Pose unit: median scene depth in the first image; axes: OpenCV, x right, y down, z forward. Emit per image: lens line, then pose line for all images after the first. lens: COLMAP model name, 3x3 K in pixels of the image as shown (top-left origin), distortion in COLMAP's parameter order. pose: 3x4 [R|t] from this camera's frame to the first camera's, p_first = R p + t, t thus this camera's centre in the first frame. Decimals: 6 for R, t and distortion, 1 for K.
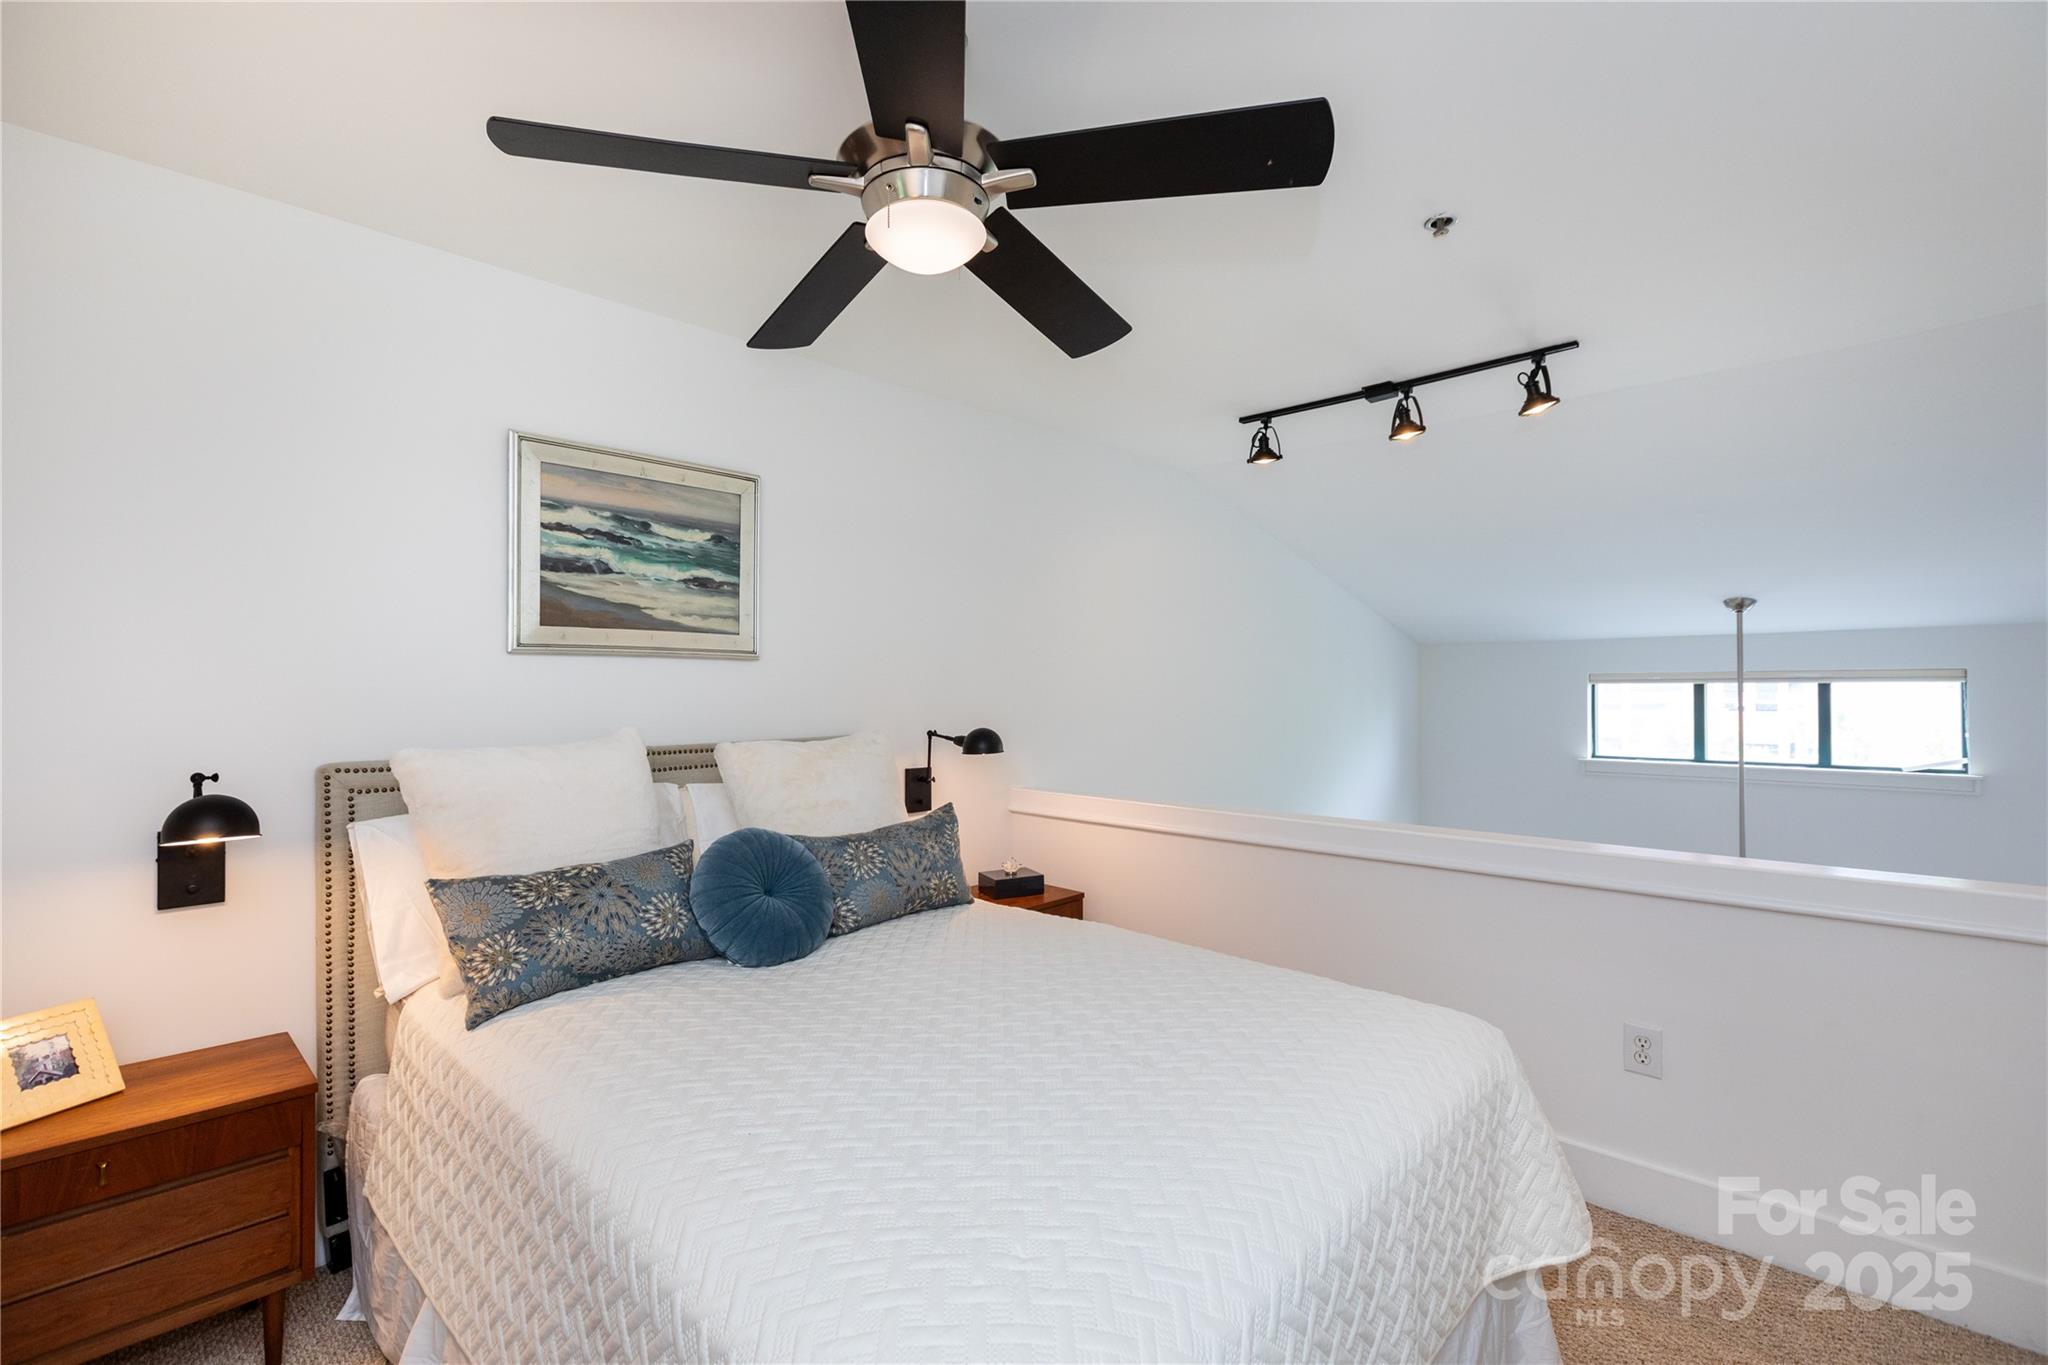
lens RADIAL K [[930.5, 0, 1023.8], [0, 930.5, 673.0], [0, 0, 1]] dist [-0.000178, -0.000462]
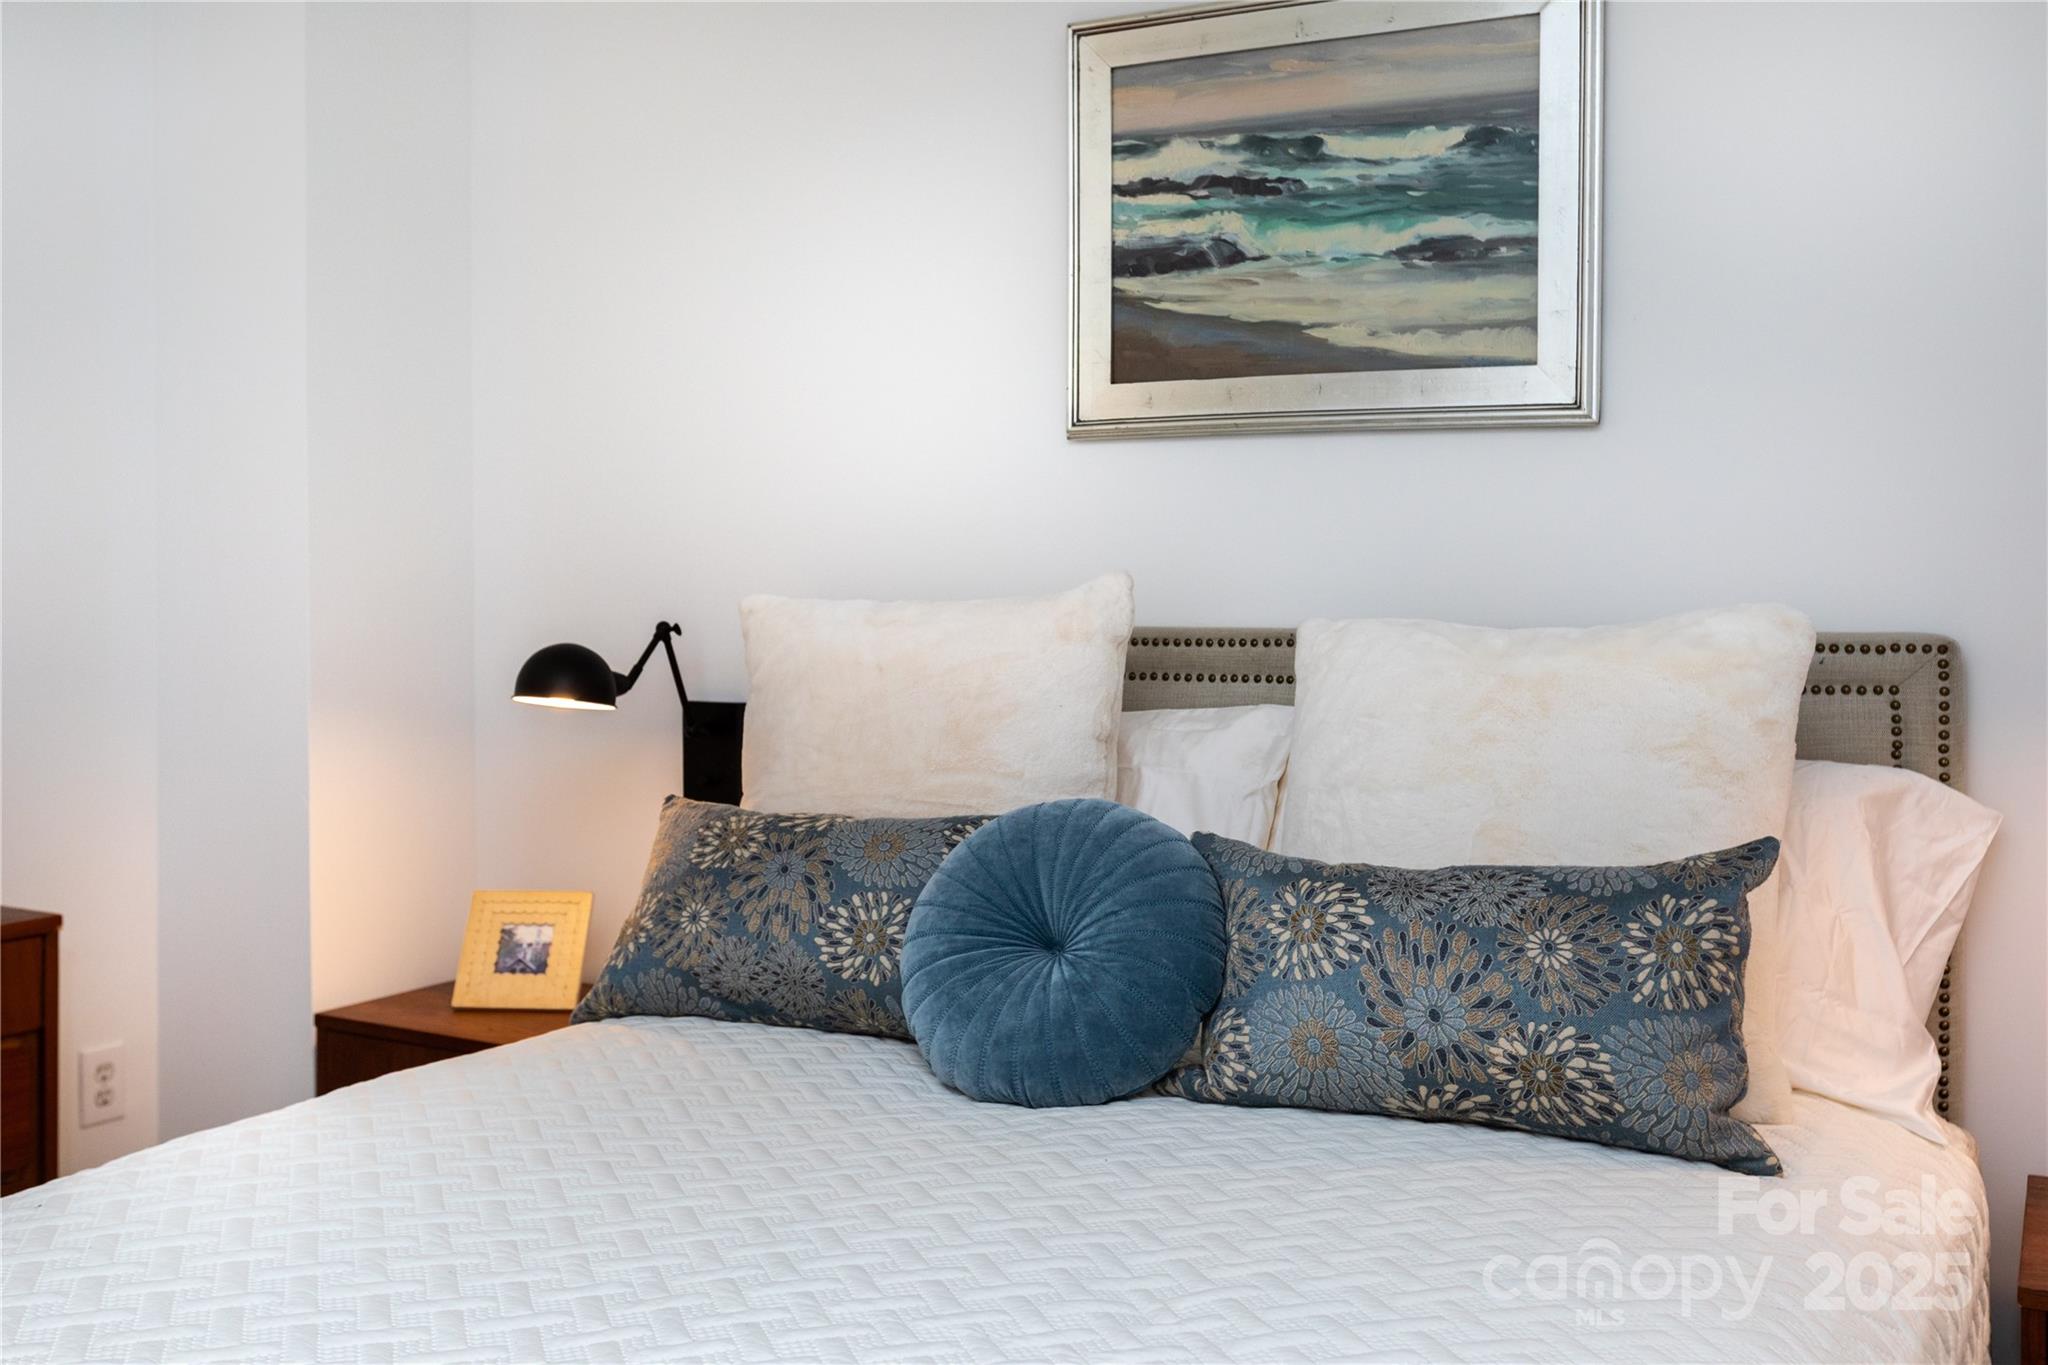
lens RADIAL K [[1994.4, 0, 1032.2], [0, 1994.4, 614.3], [0, 0, 1]] dist [-0.010929, -0.001840]
pose [[0.260261, 0.017914, -0.965372, 0.529731], [0.010709, 0.999713, 0.021439, 0.051742], [0.965479, -0.015918, 0.259995, 0.638489]]
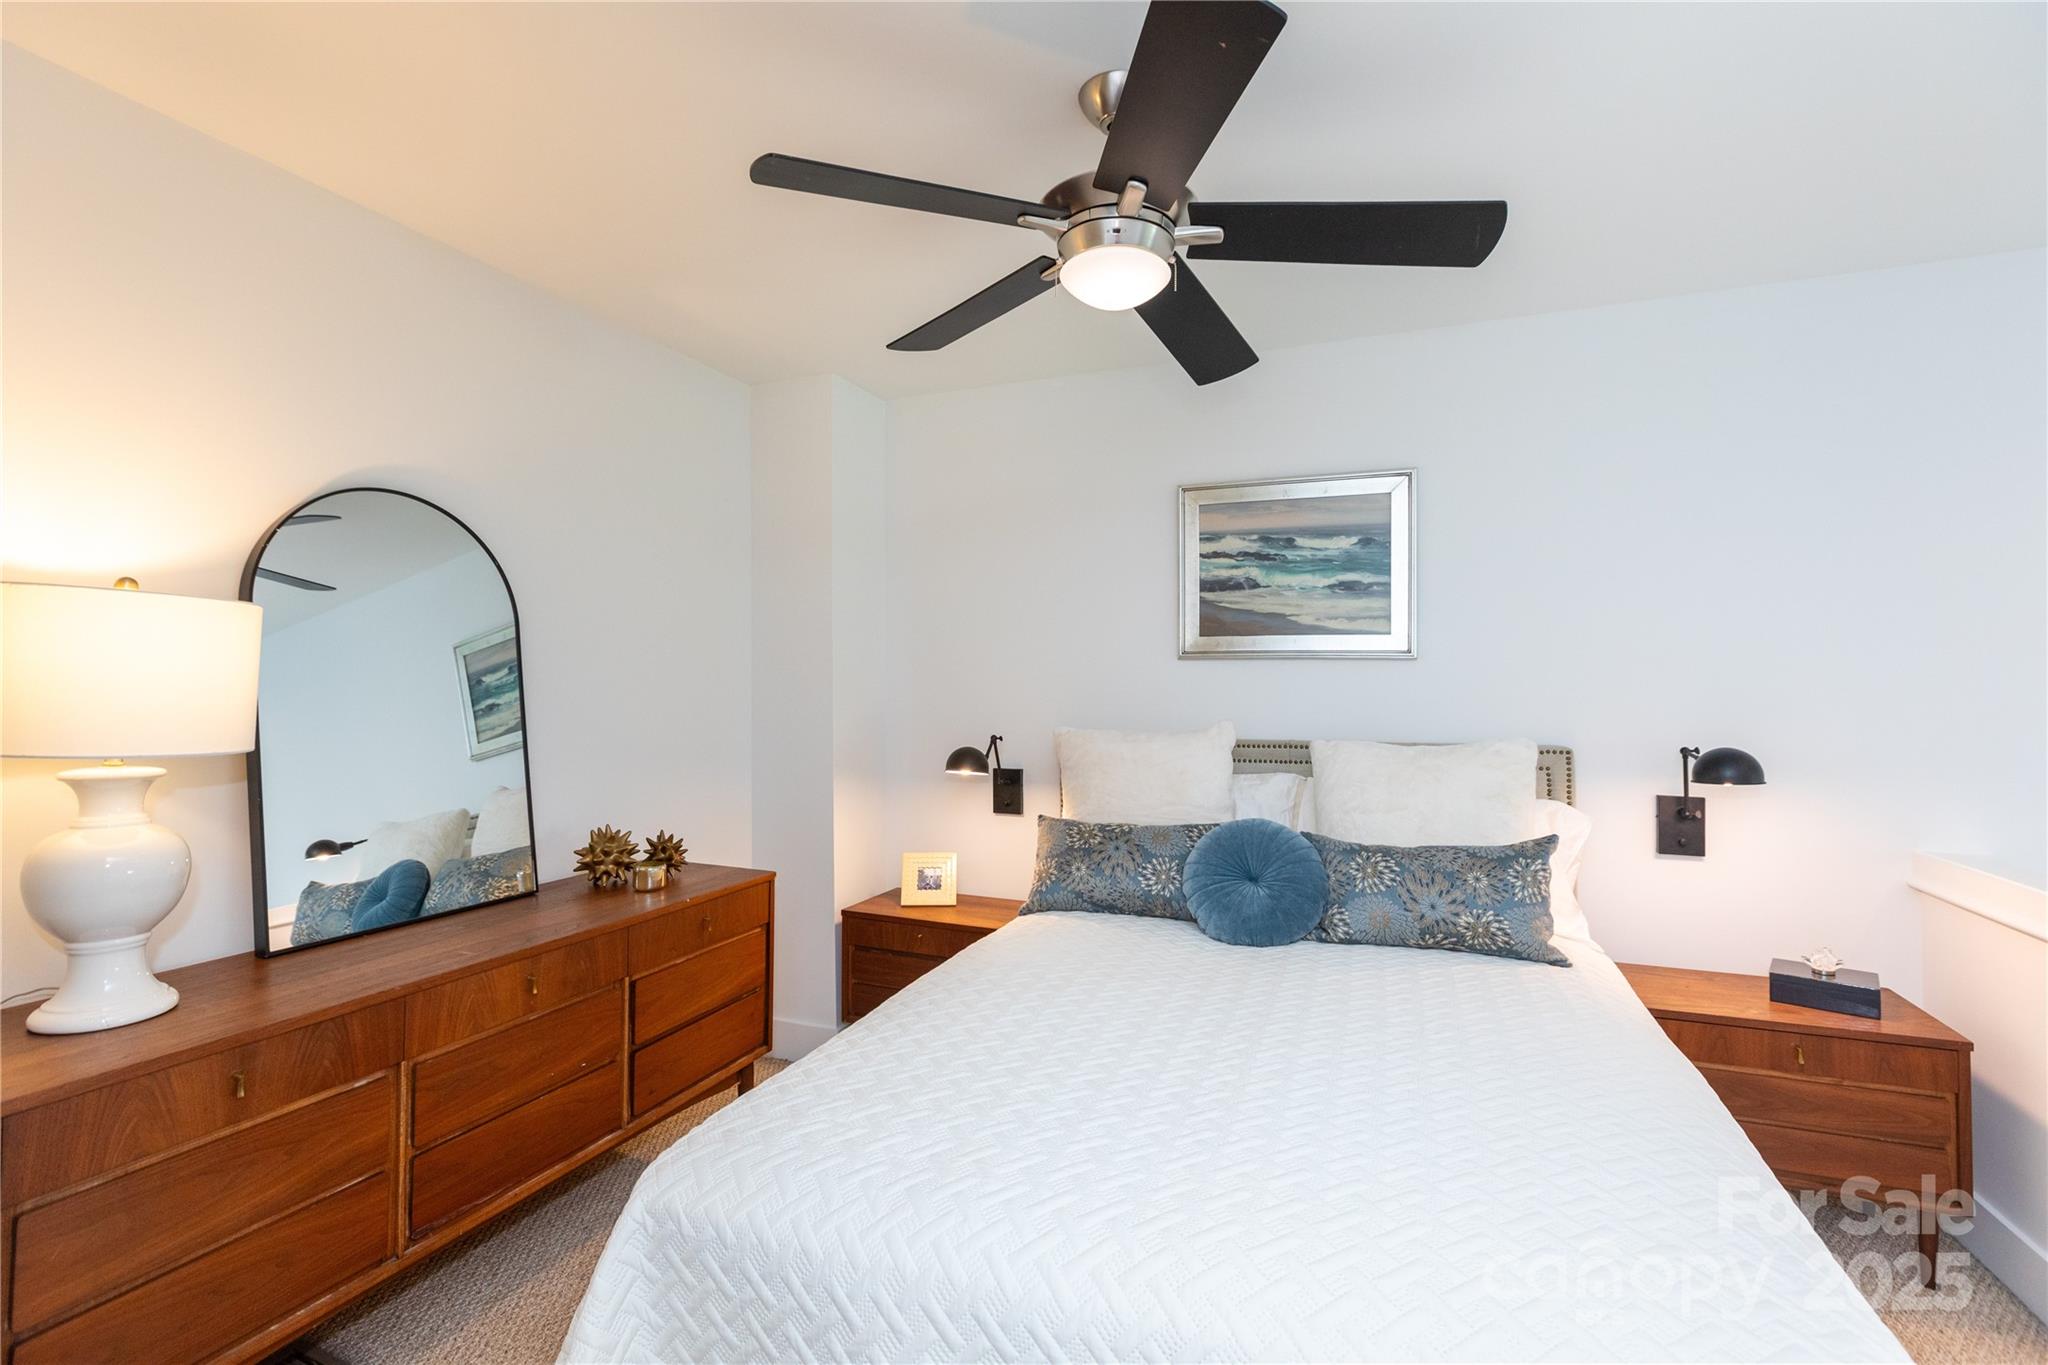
lens RADIAL K [[939.4, 0, 1016.5], [0, 939.4, 669.5], [0, 0, 1]] dist [0.000904, 0.000210]
pose [[0.363130, -0.008749, -0.931697, 0.541490], [0.009198, 0.999941, -0.005805, -0.001860], [0.931693, -0.006462, 0.363189, 0.302140]]
